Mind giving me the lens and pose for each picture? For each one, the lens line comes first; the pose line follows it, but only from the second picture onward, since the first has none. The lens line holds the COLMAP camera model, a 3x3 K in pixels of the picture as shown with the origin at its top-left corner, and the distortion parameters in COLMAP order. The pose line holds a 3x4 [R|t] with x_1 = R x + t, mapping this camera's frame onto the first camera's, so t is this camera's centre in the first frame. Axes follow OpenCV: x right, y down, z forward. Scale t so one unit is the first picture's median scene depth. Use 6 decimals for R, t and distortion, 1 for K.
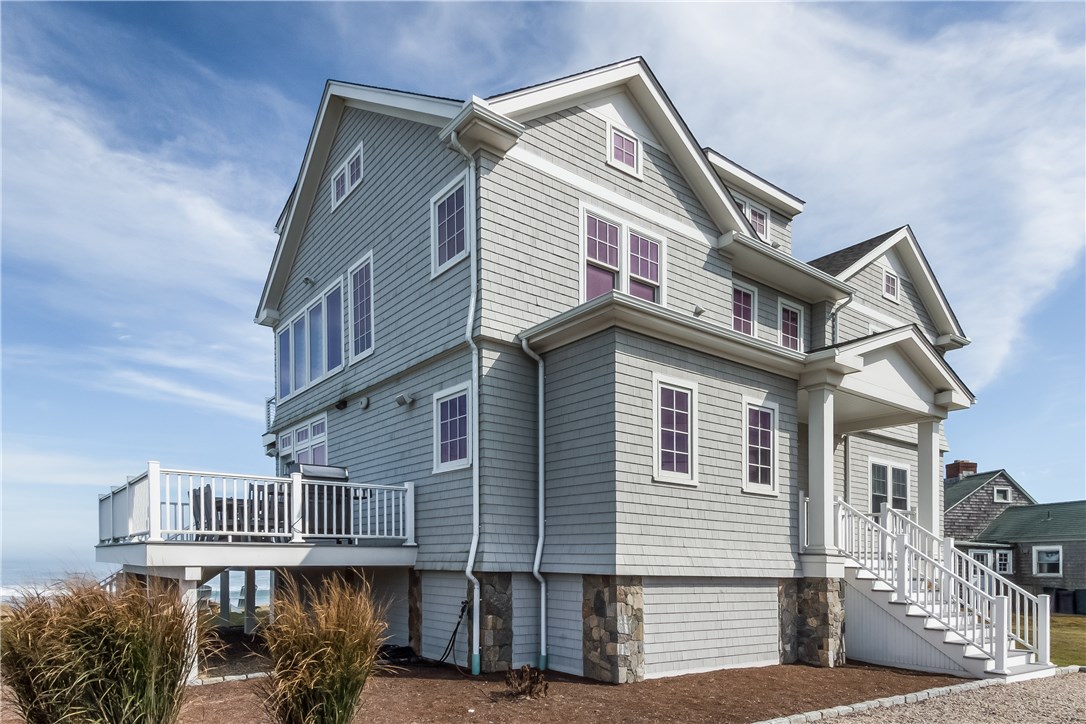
lens RADIAL K [[697.7, 0, 542.8], [0, 697.7, 445.6], [0, 0, 1]] dist [0.036817, 0.010816]
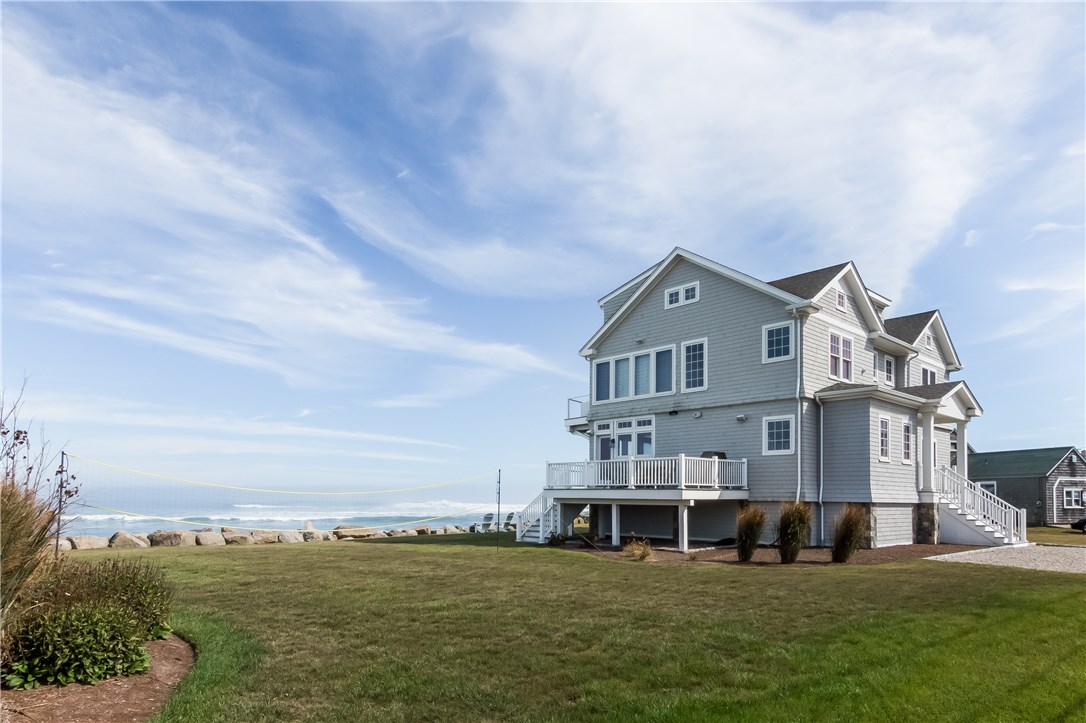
lens RADIAL K [[683.3, 0, 563.9], [0, 683.3, 352.7], [0, 0, 1]] dist [0.016833, 0.001600]
pose [[0.992092, 0.013991, 0.124732, -0.942326], [-0.009260, 0.999218, -0.038427, -0.170969], [-0.125172, 0.036968, 0.991446, -0.914693]]
